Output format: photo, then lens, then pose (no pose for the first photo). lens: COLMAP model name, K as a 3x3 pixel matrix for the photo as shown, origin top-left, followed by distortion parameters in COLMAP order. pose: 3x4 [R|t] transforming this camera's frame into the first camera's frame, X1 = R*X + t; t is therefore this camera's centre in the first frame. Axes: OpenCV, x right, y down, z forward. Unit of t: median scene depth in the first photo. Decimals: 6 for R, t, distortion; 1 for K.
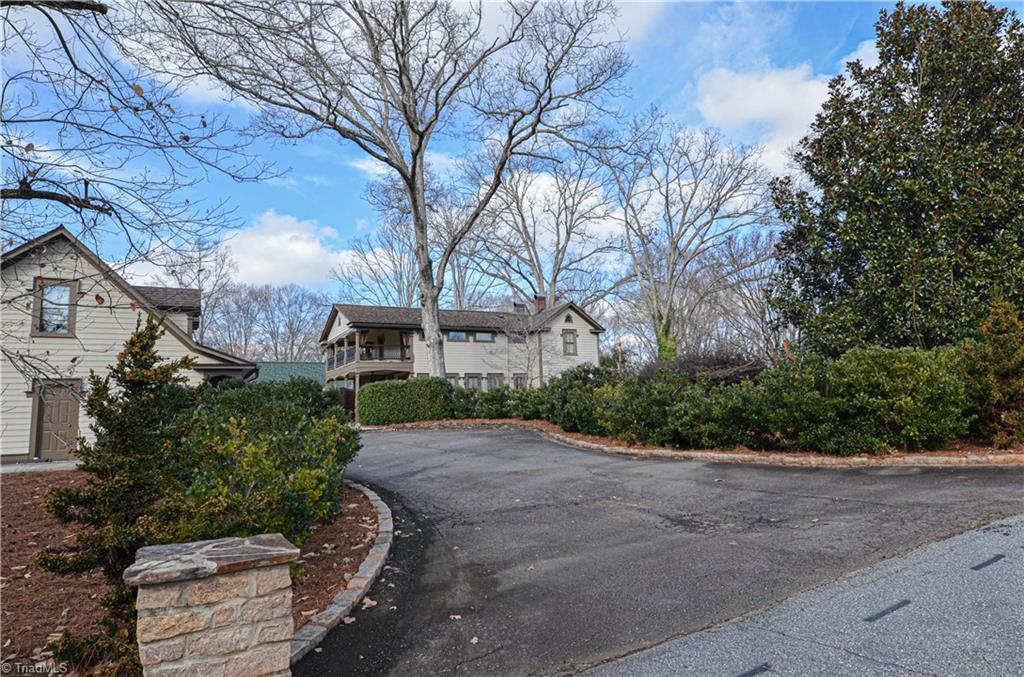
lens RADIAL K [[633.0, 0, 517.2], [0, 633.0, 332.7], [0, 0, 1]] dist [-0.002807, -0.000312]
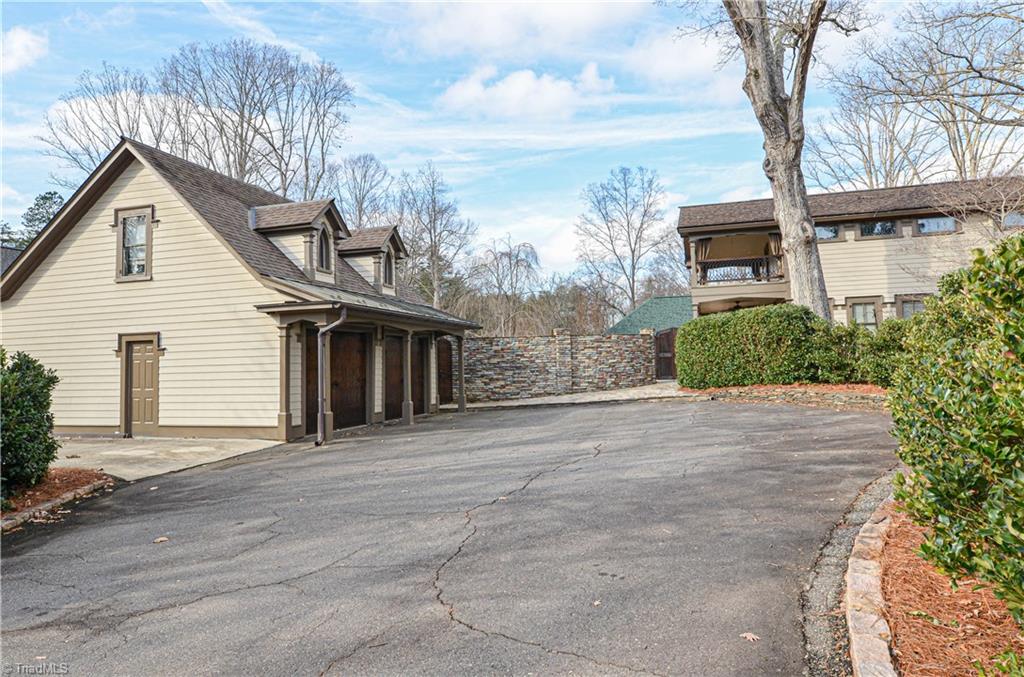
lens RADIAL K [[633.0, 0, 517.2], [0, 633.0, 332.7], [0, 0, 1]] dist [-0.002807, -0.000312]
pose [[0.697490, -0.018537, -0.716355, 0.102493], [0.092522, 0.993628, 0.064374, 0.038125], [0.710597, -0.111179, 0.694760, 0.465132]]
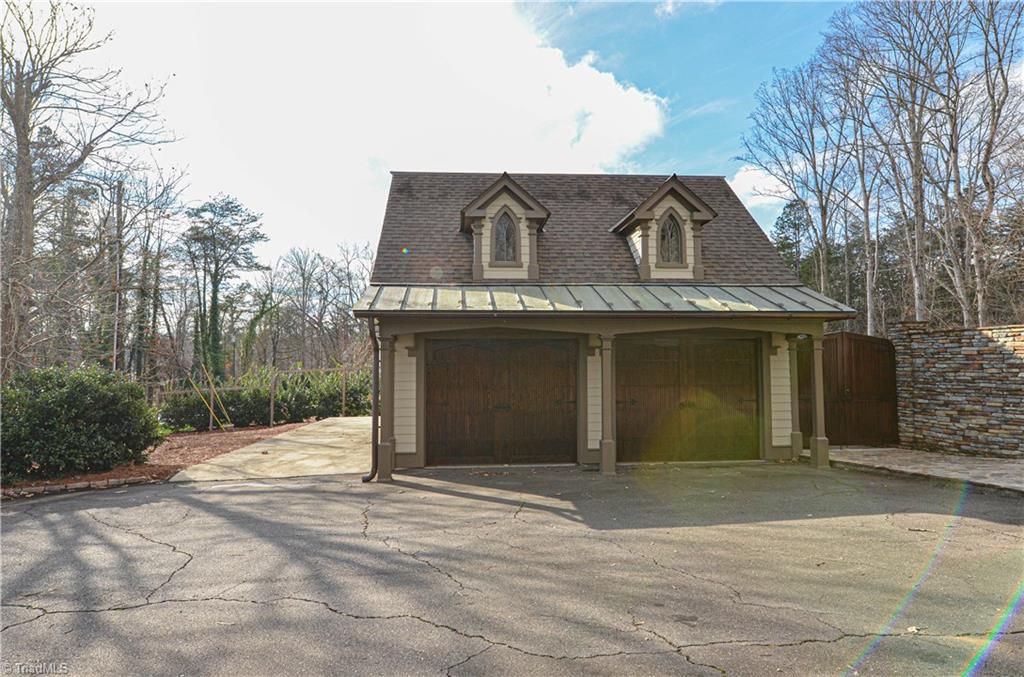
lens RADIAL K [[633.0, 0, 517.2], [0, 633.0, 332.7], [0, 0, 1]] dist [-0.002807, -0.000312]
pose [[-0.405075, -0.012621, -0.914196, 0.008908], [0.139515, 0.987341, -0.075449, 0.080190], [0.903576, -0.158107, -0.398187, 0.853677]]
